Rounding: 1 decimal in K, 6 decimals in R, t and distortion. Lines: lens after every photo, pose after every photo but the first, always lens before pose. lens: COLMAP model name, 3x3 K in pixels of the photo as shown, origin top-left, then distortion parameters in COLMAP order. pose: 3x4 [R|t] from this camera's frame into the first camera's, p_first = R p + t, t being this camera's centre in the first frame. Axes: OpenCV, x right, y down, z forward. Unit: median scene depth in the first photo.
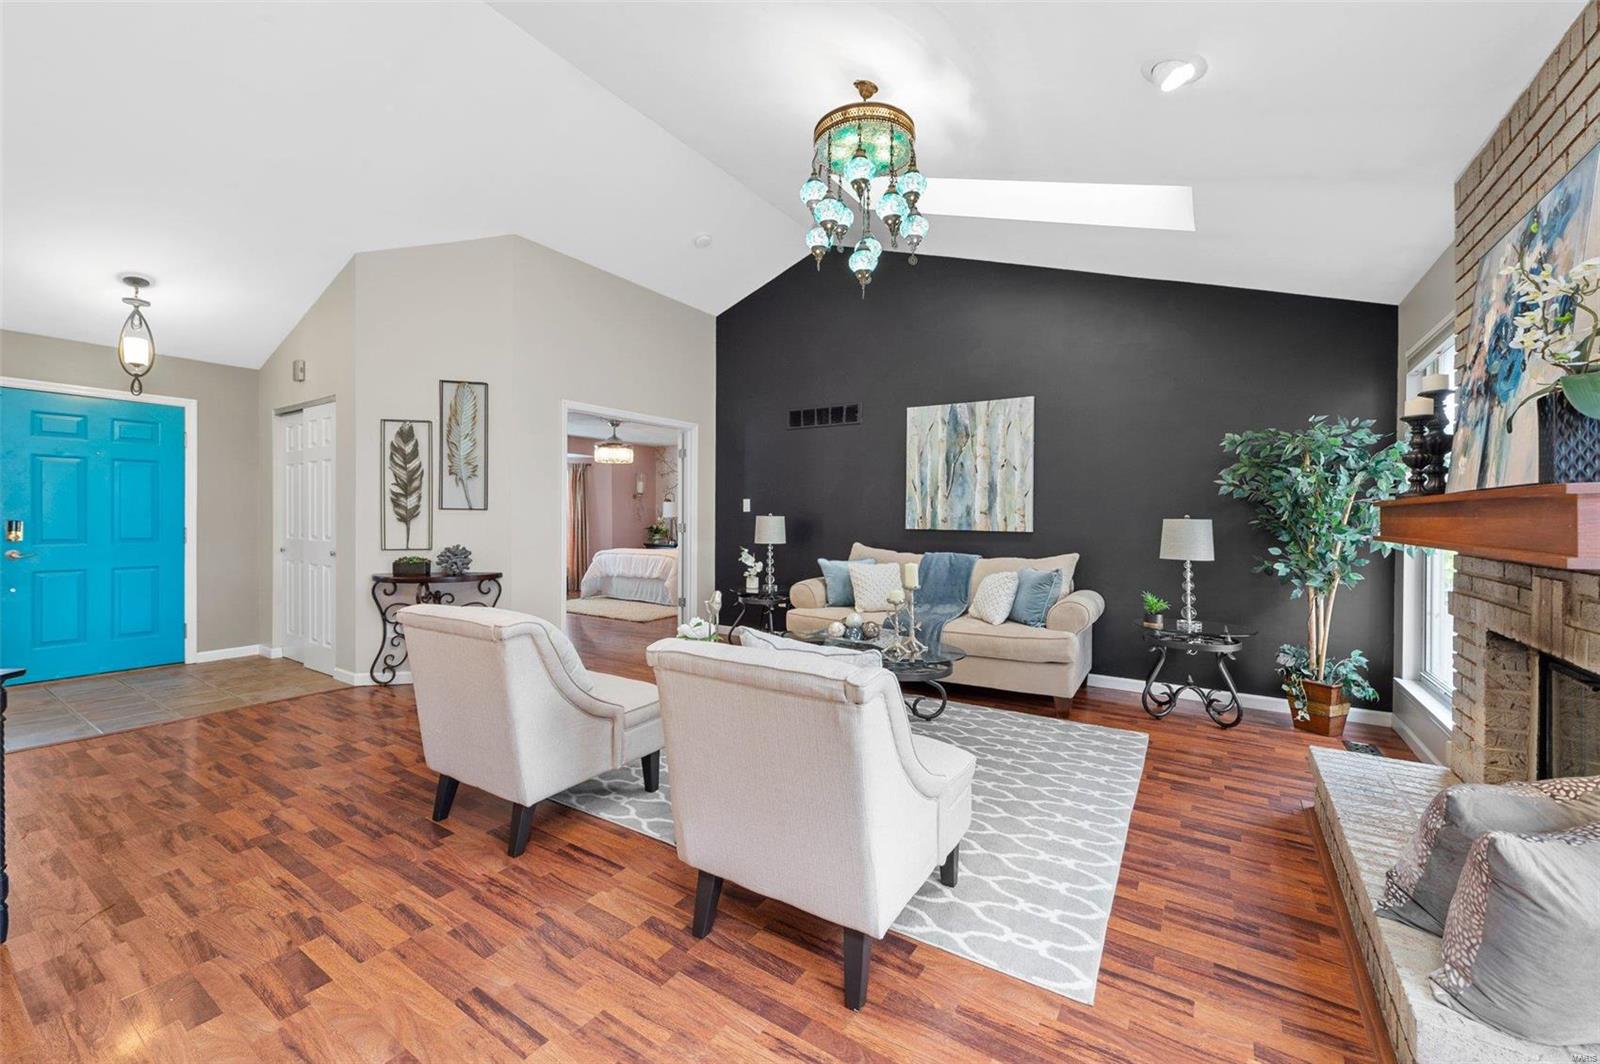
lens RADIAL K [[631.3, 0, 801.2], [0, 631.3, 513.2], [0, 0, 1]] dist [0.003152, 0.000006]
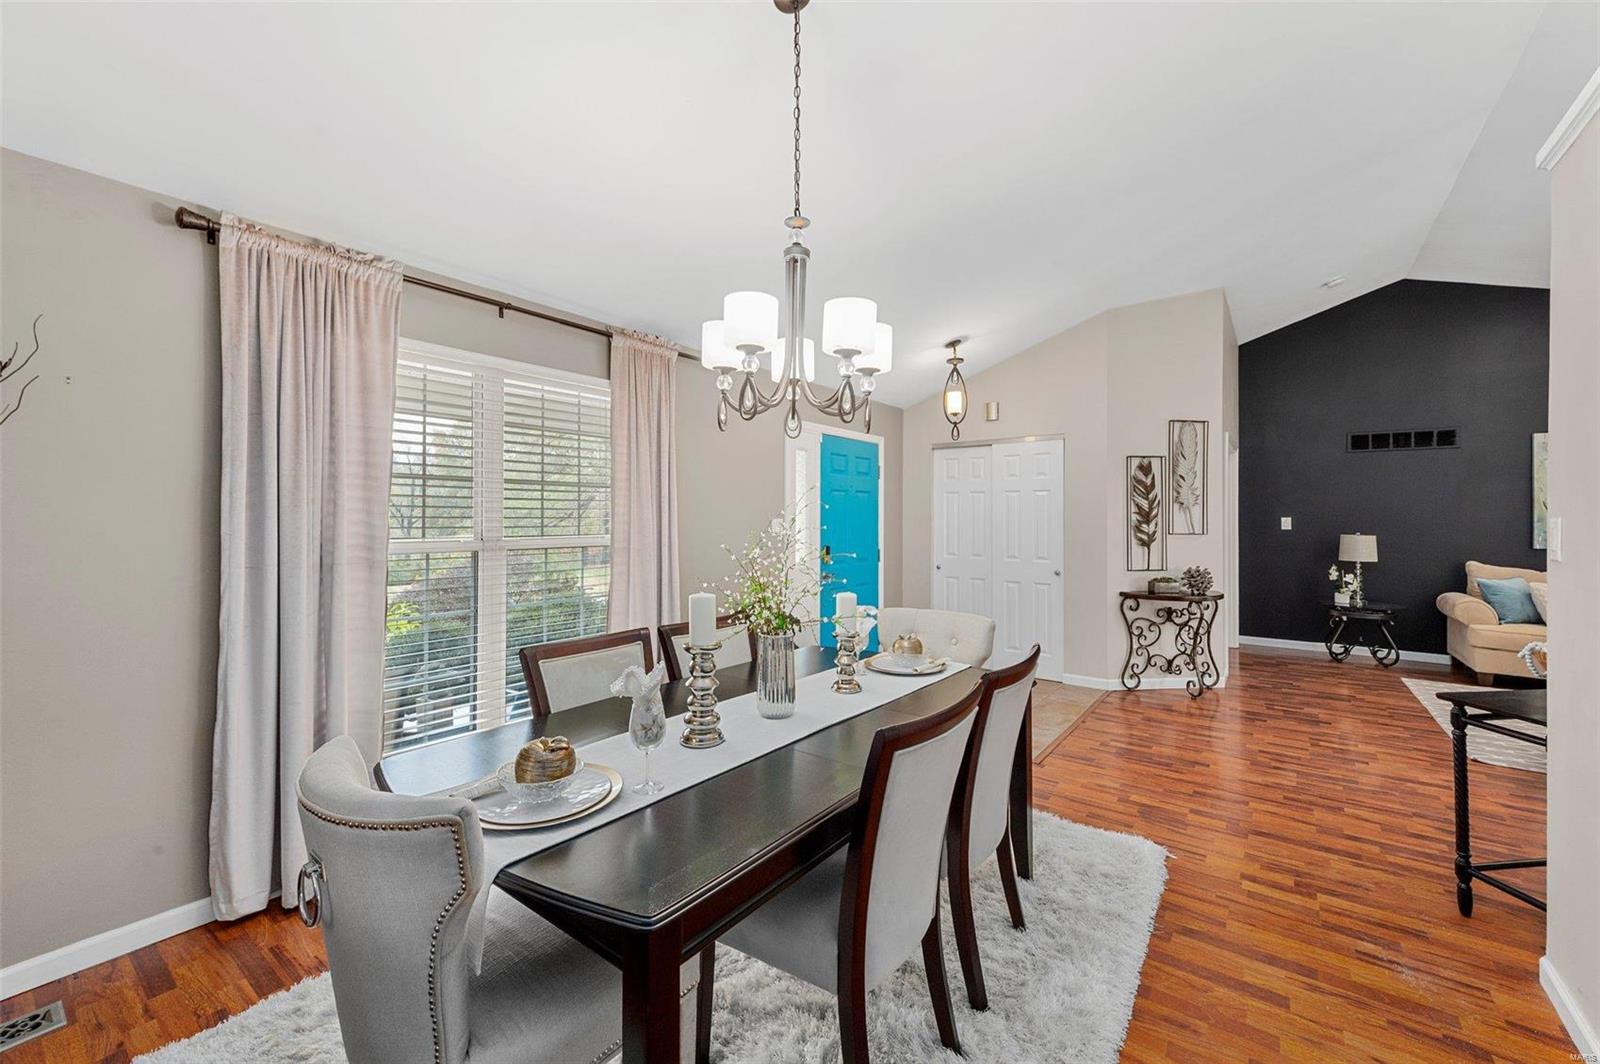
lens RADIAL K [[637.7, 0, 802.0], [0, 637.7, 505.8], [0, 0, 1]] dist [0.000669, -0.000021]
pose [[0.997003, -0.004989, -0.077203, -1.088646], [0.004346, 0.999955, -0.008492, -0.048148], [0.077242, 0.008131, 0.996979, -0.176783]]
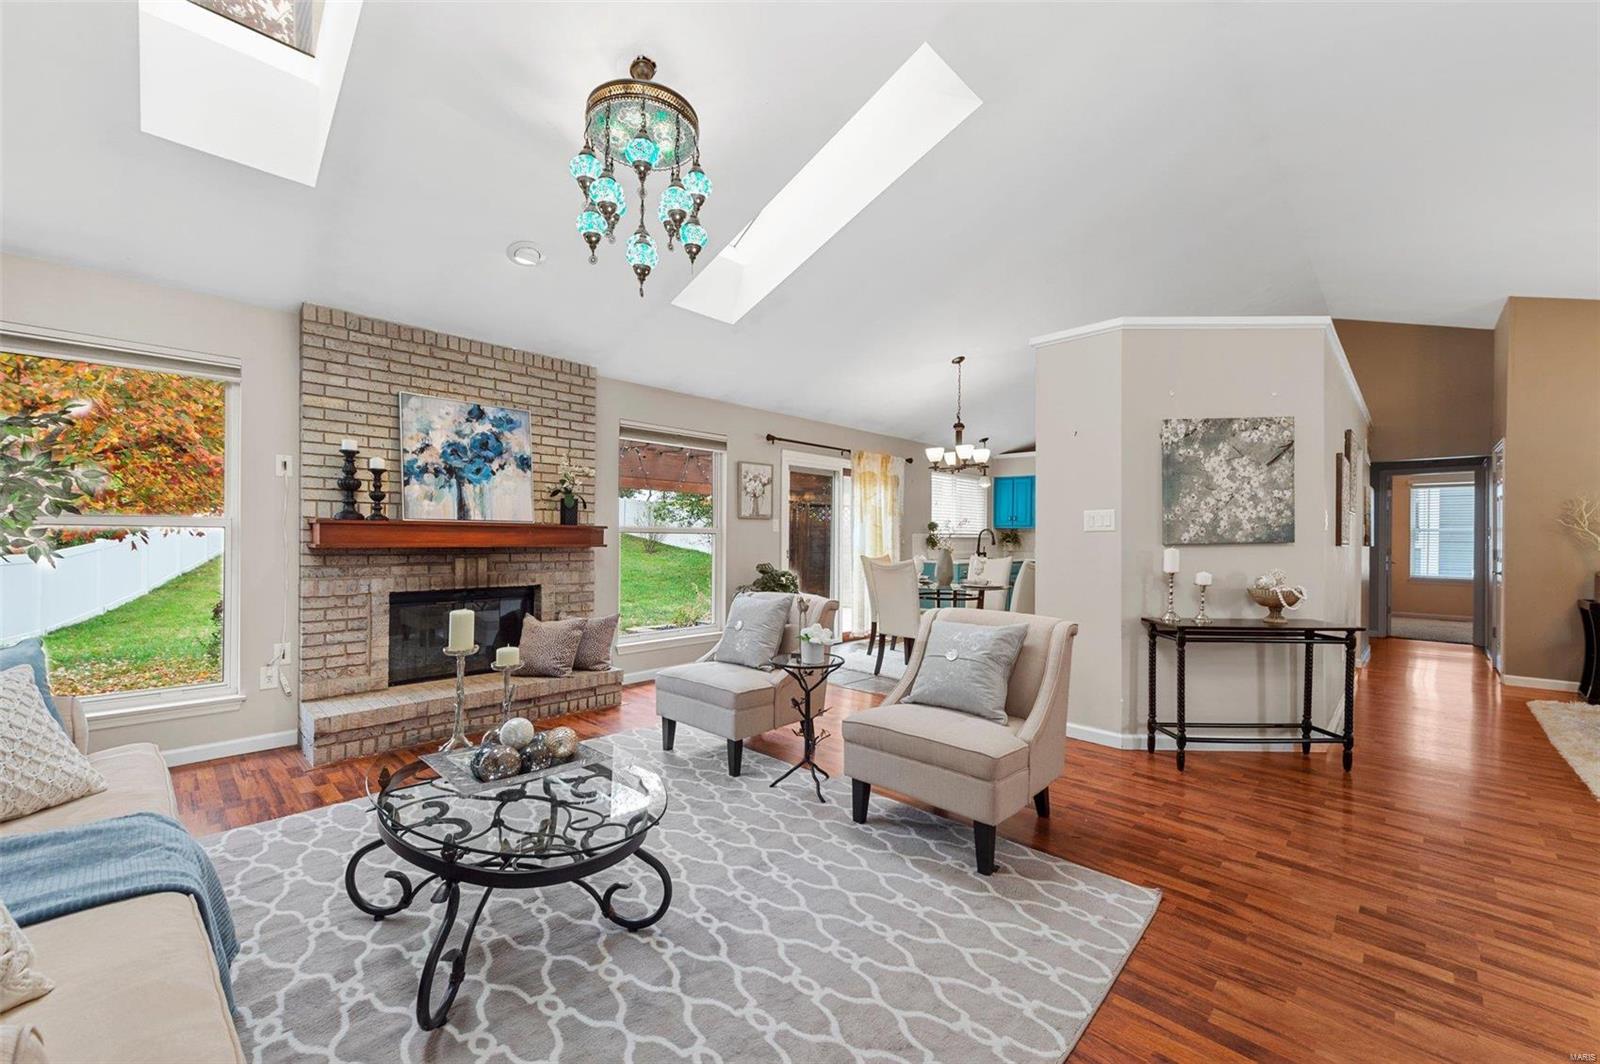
lens RADIAL K [[634.9, 0, 802.5], [0, 634.9, 536.4], [0, 0, 1]] dist [0.002300, 0.000108]
pose [[-0.982935, -0.013291, 0.183472, -0.185982], [-0.015413, 0.999830, -0.010145, 0.008919], [-0.183306, -0.012799, -0.982973, 1.136586]]
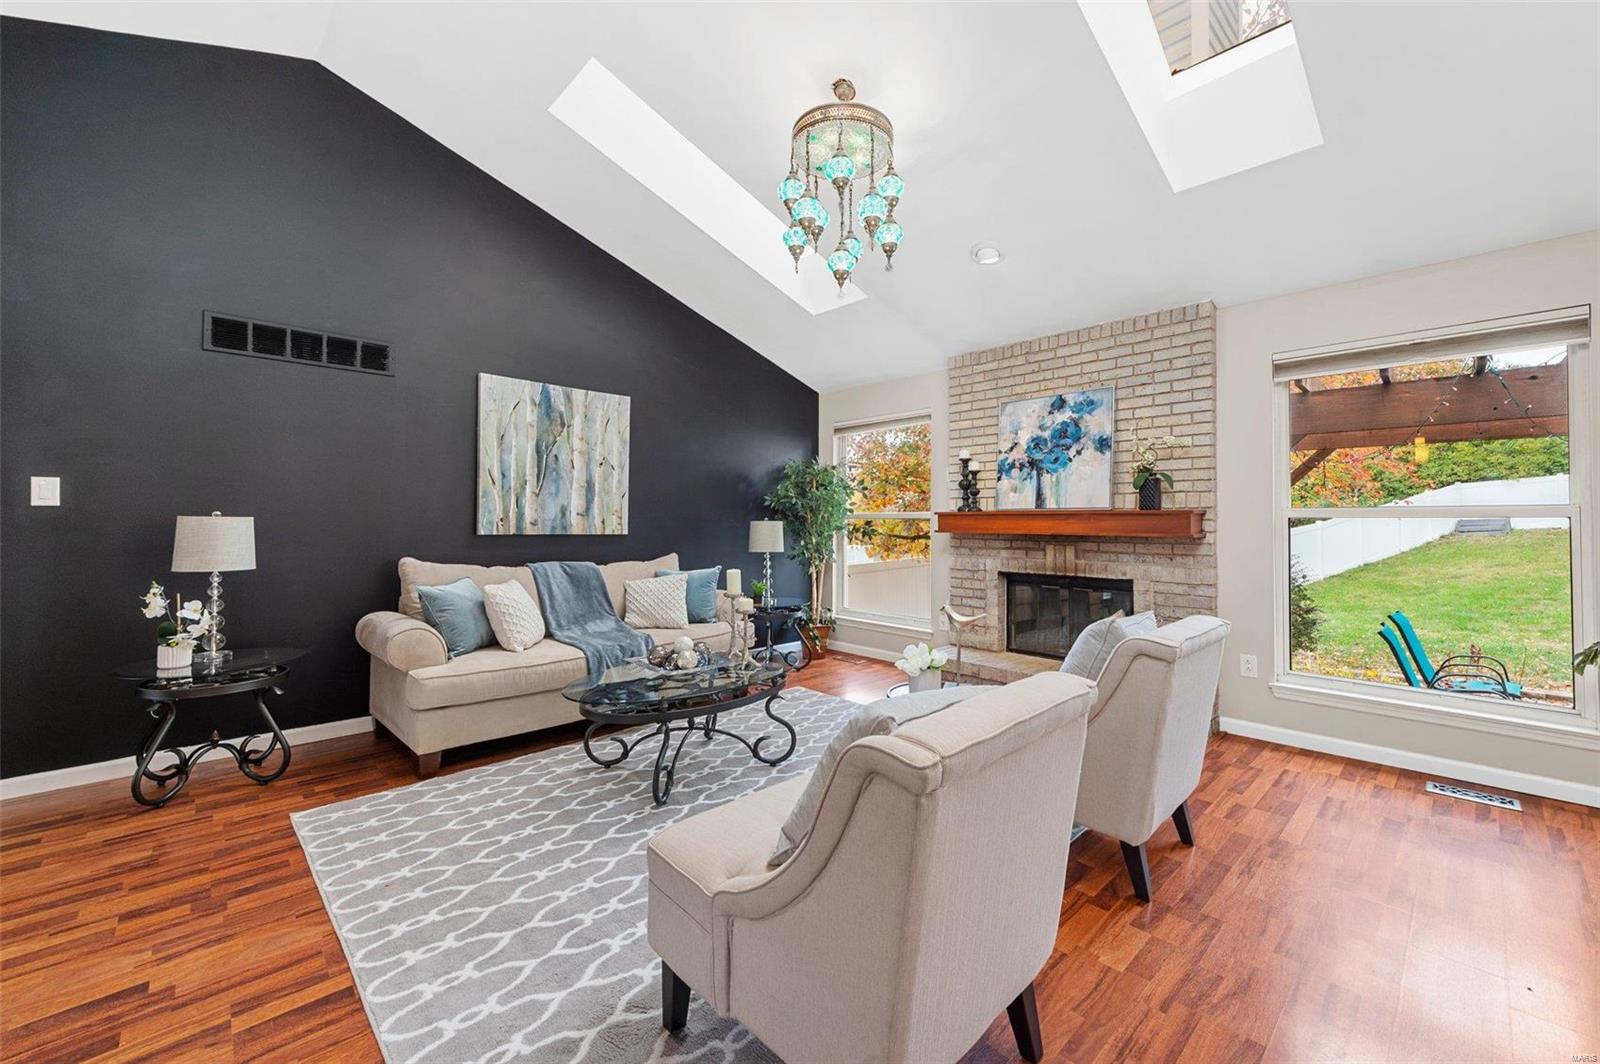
lens RADIAL K [[631.3, 0, 801.2], [0, 631.3, 513.2], [0, 0, 1]] dist [0.003152, 0.000006]
pose [[0.231943, 0.007768, 0.972698, -0.528918], [-0.009636, 0.999937, -0.005688, 0.000087], [-0.972682, -0.008053, 0.232003, 0.508262]]
